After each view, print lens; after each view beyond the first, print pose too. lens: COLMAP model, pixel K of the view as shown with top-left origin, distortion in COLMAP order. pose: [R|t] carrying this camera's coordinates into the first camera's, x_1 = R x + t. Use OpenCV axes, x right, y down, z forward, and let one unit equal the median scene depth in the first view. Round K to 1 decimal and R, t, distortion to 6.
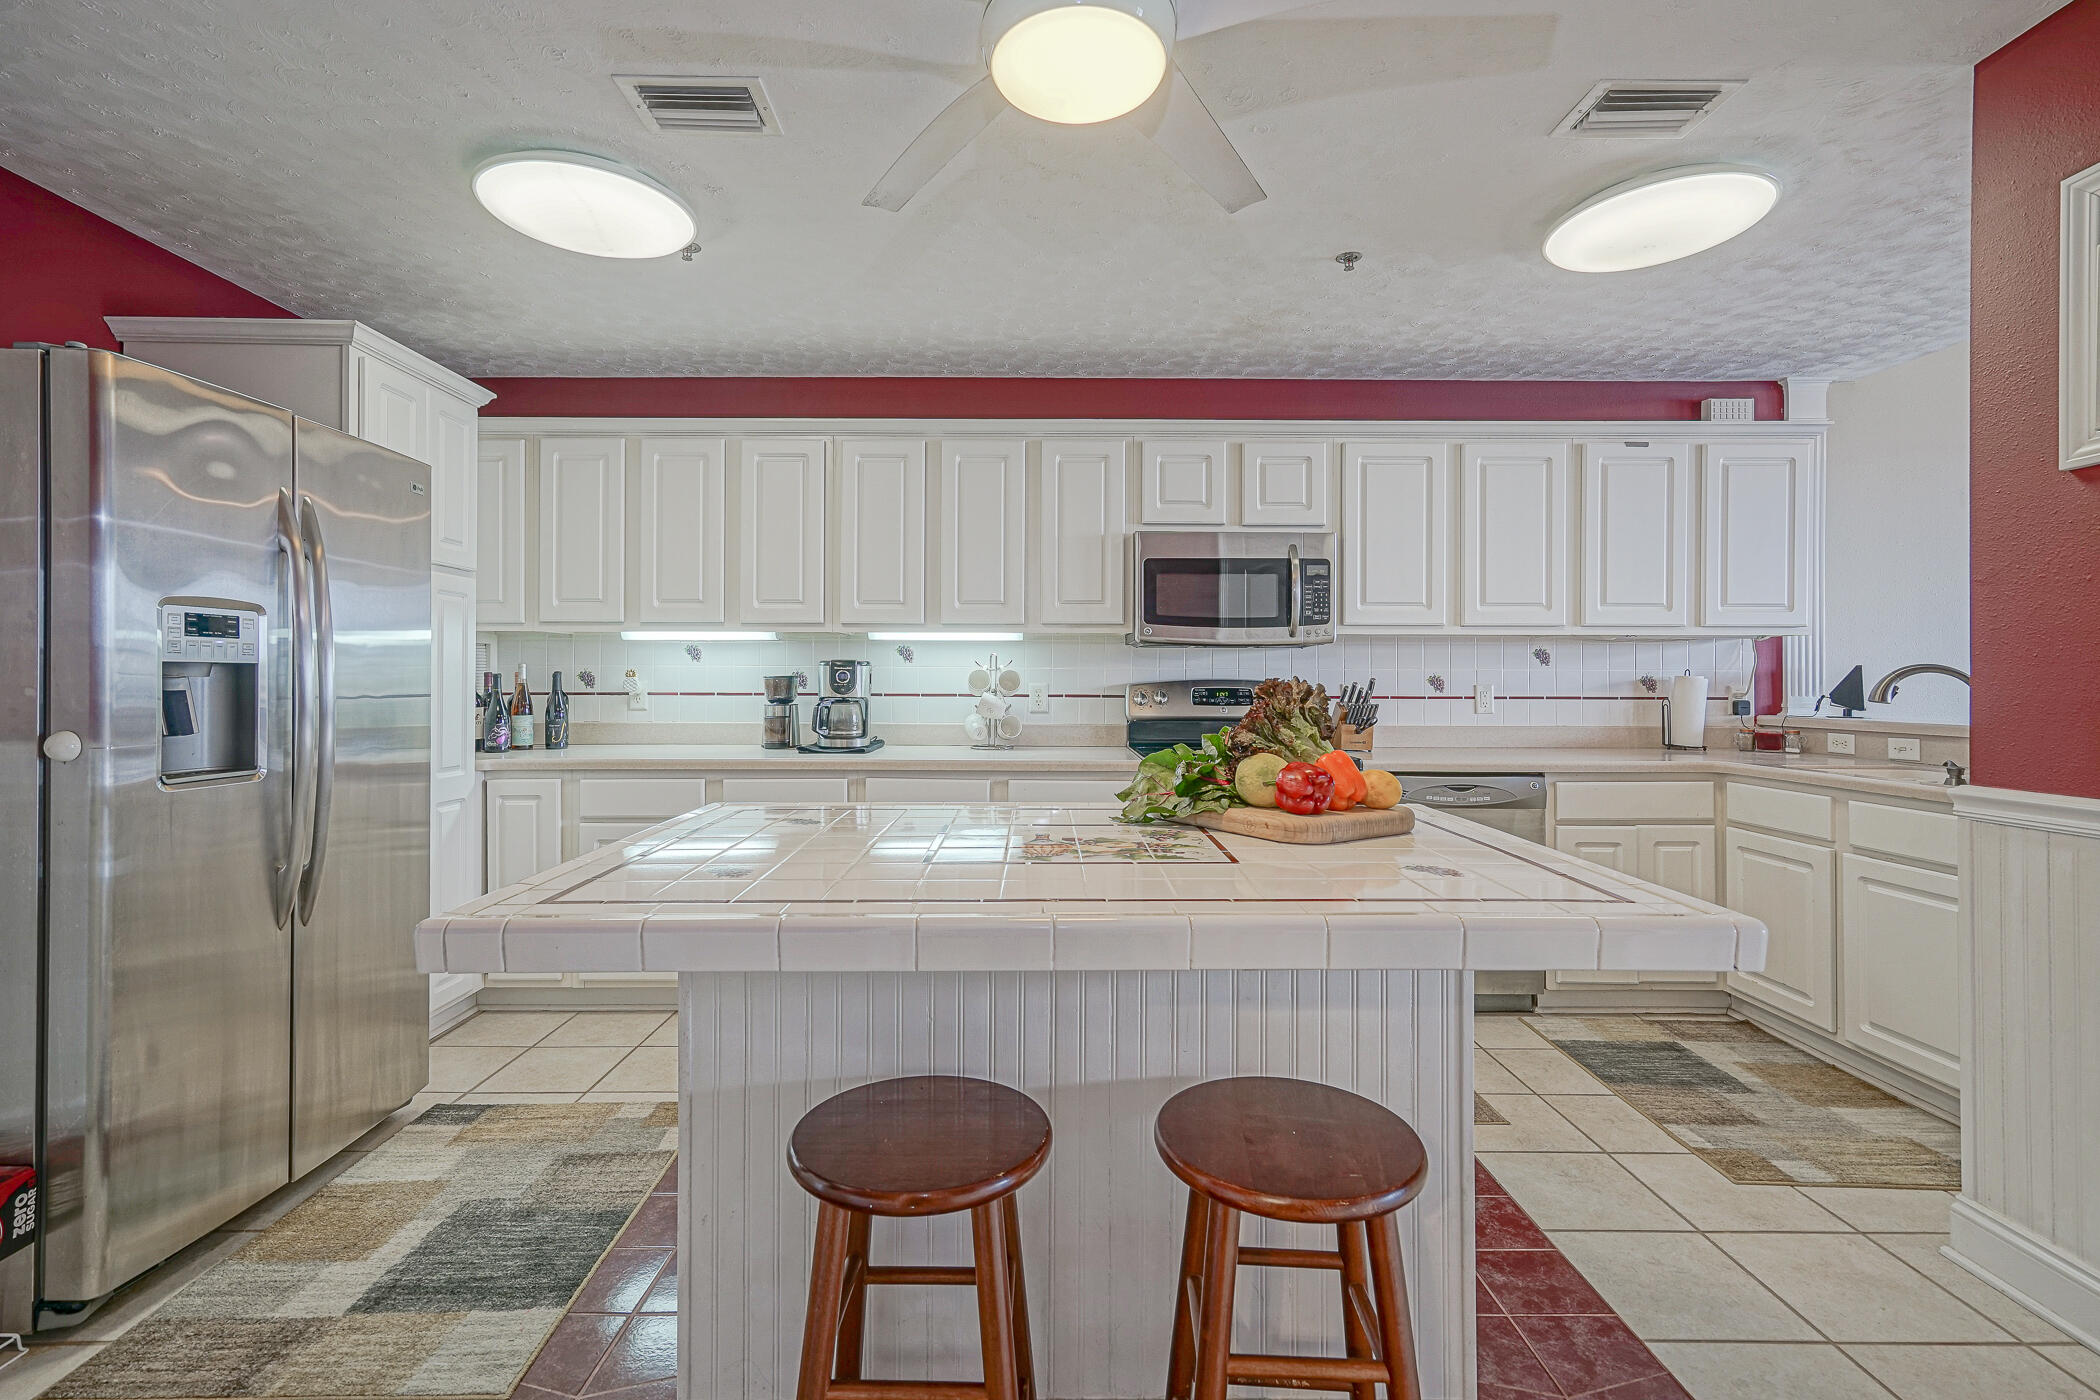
lens RADIAL K [[947.5, 0, 1047.1], [0, 947.5, 677.3], [0, 0, 1]] dist [-0.000777, 0.000459]
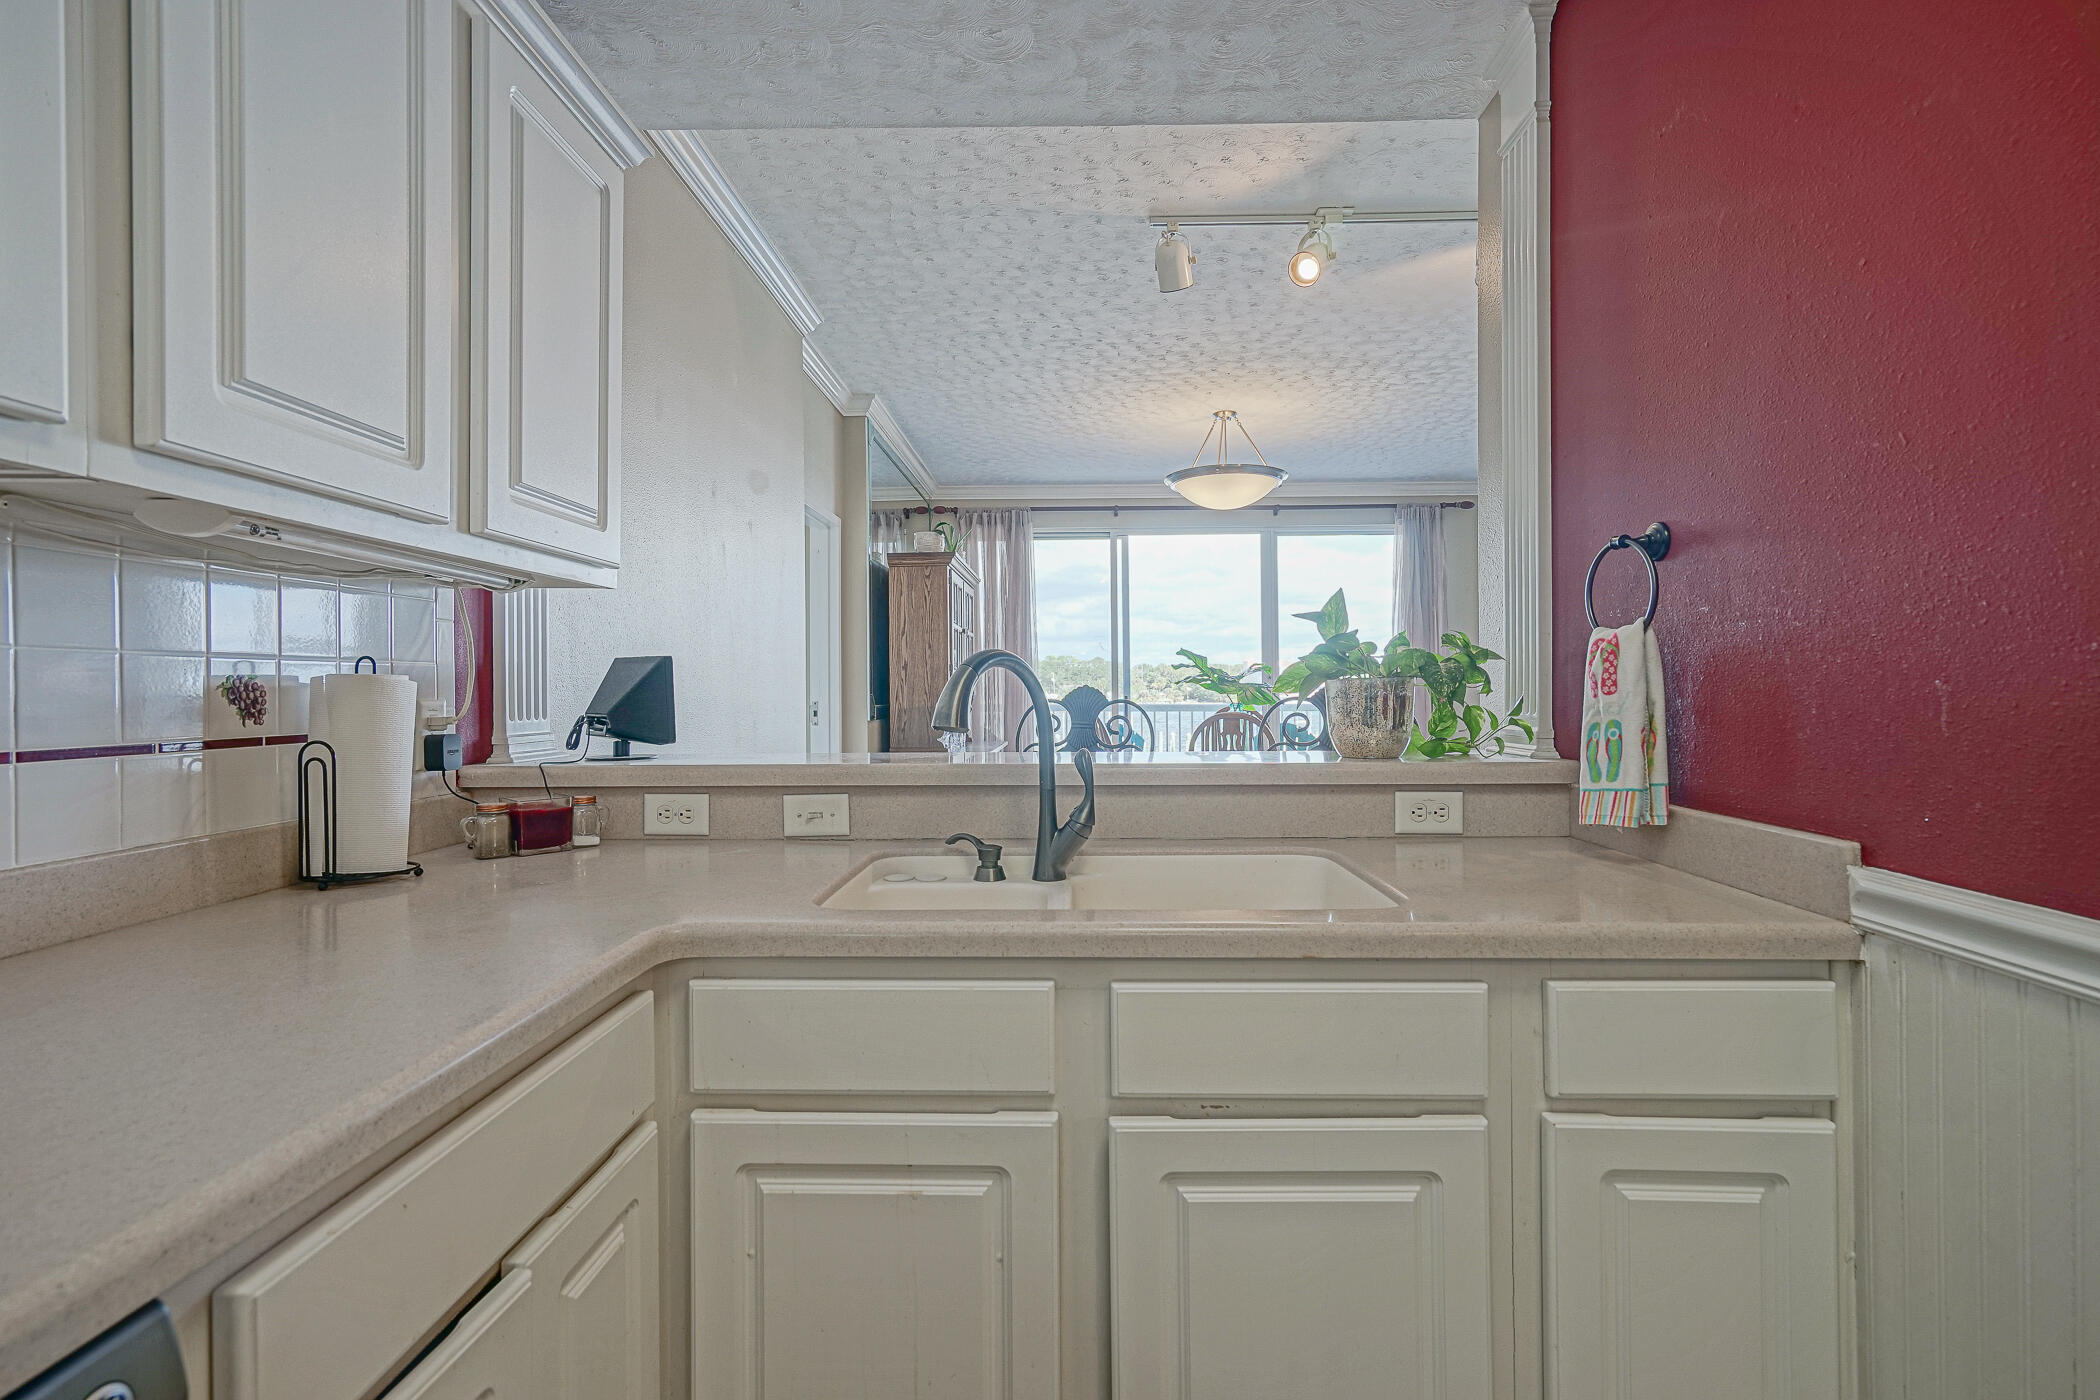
lens RADIAL K [[961.9, 0, 1050.8], [0, 961.9, 685.8], [0, 0, 1]] dist [-0.001579, 0.000088]
pose [[0.027801, -0.000016, 0.999613, 0.342832], [0.003813, 0.999993, -0.000090, 0.004067], [-0.999606, 0.003814, 0.027801, 0.783925]]
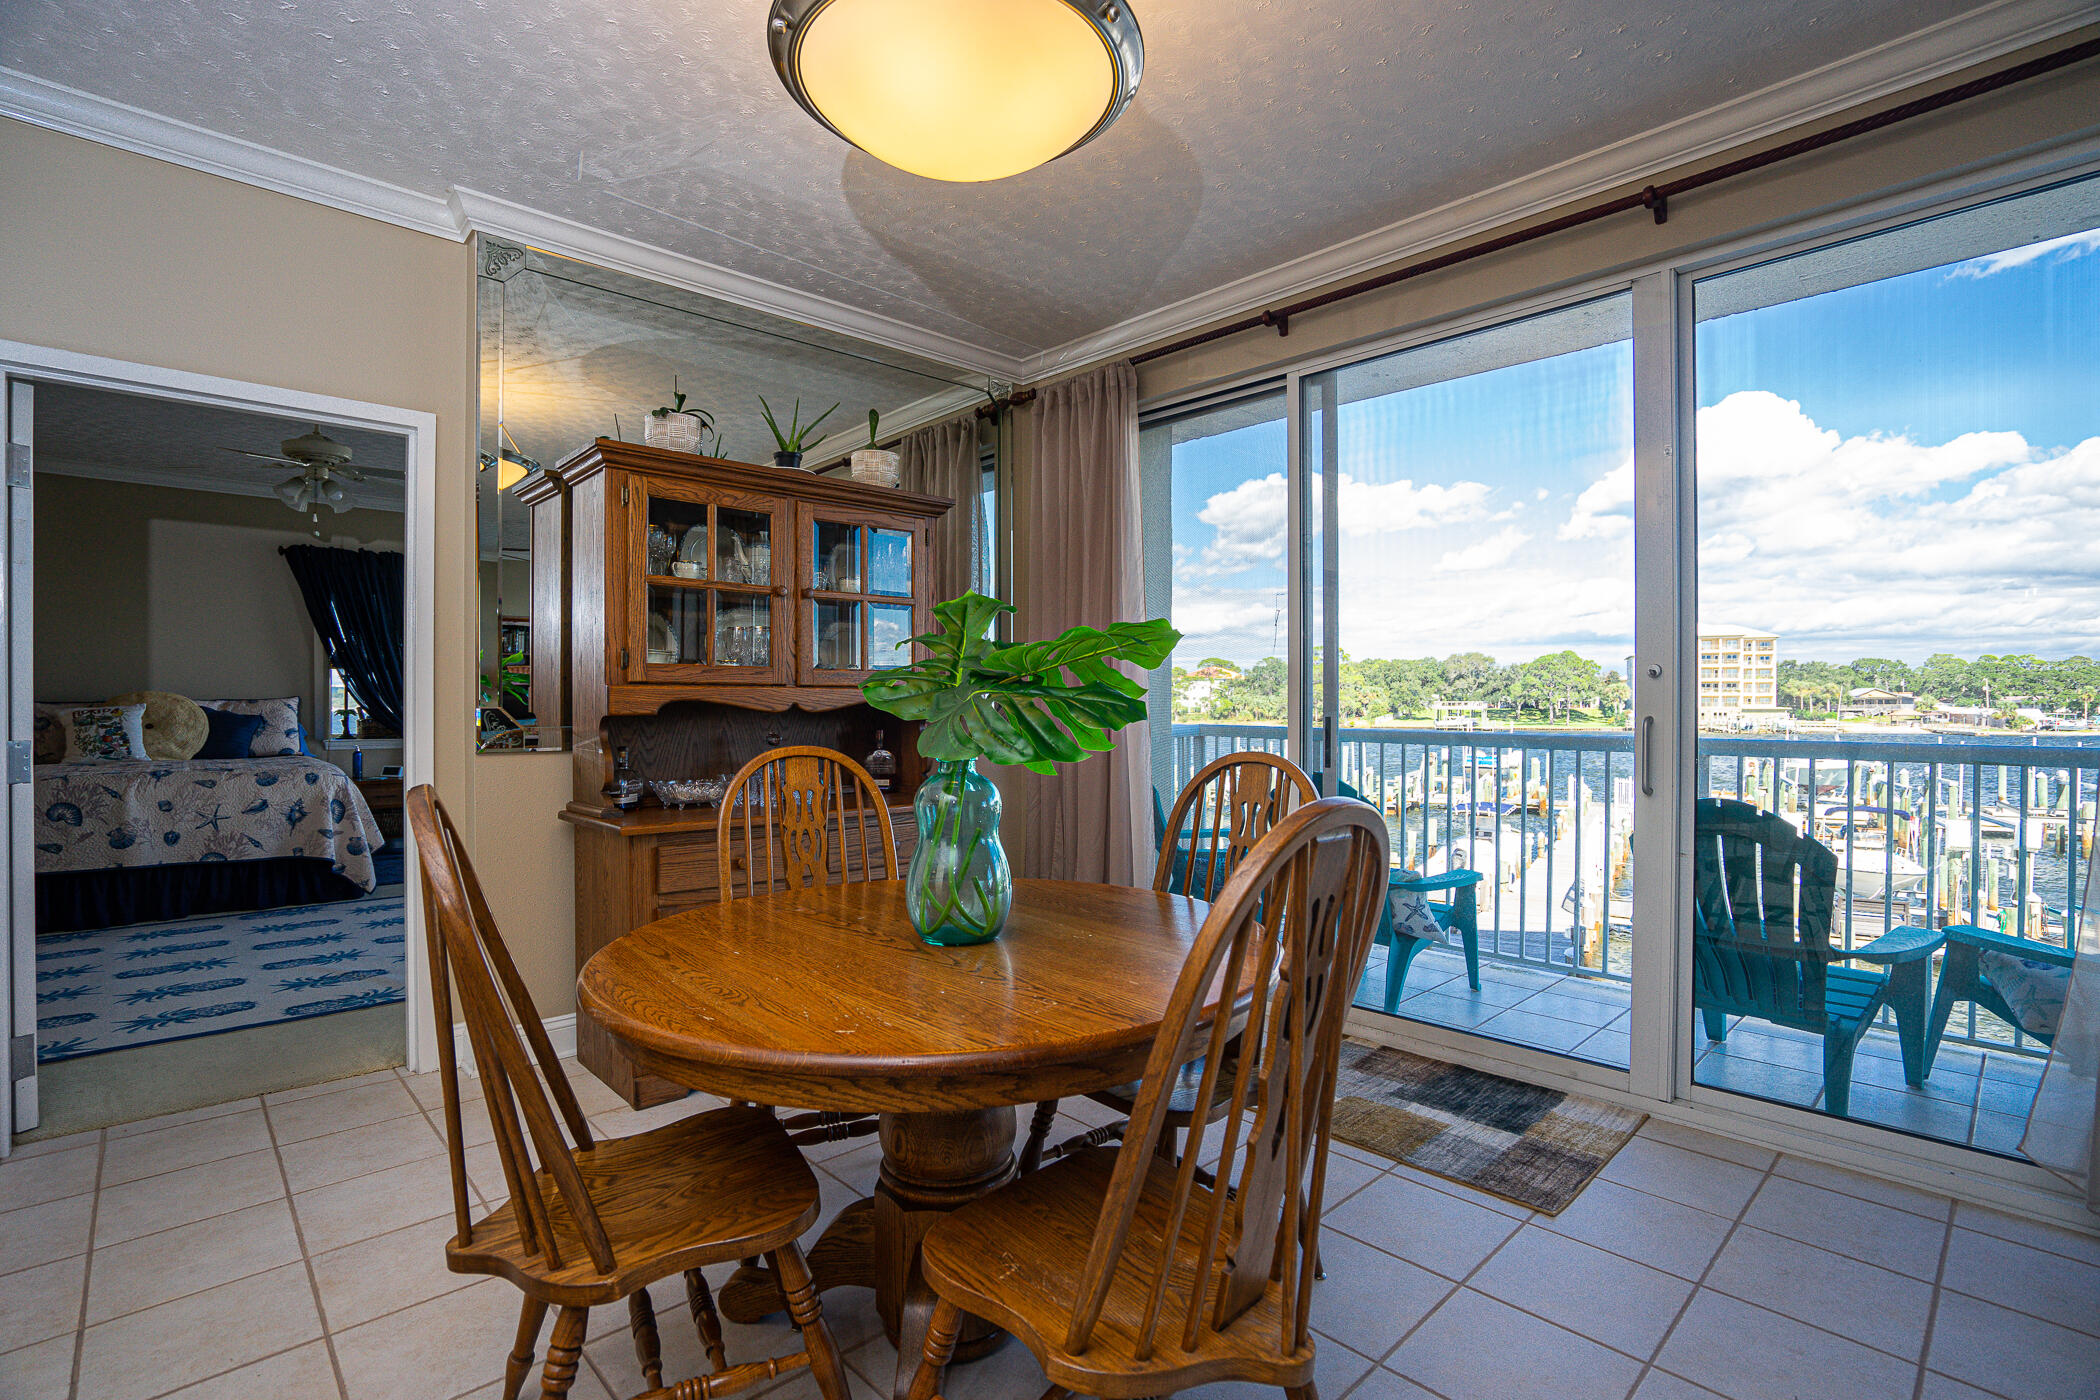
lens RADIAL K [[979.9, 0, 1044.8], [0, 979.9, 714.3], [0, 0, 1]] dist [-0.053840, 0.023750]
pose [[0.726297, -0.008641, 0.687326, 1.537510], [-0.003749, 0.999856, 0.016531, 0.008397], [-0.687370, -0.014584, 0.726161, 0.153494]]
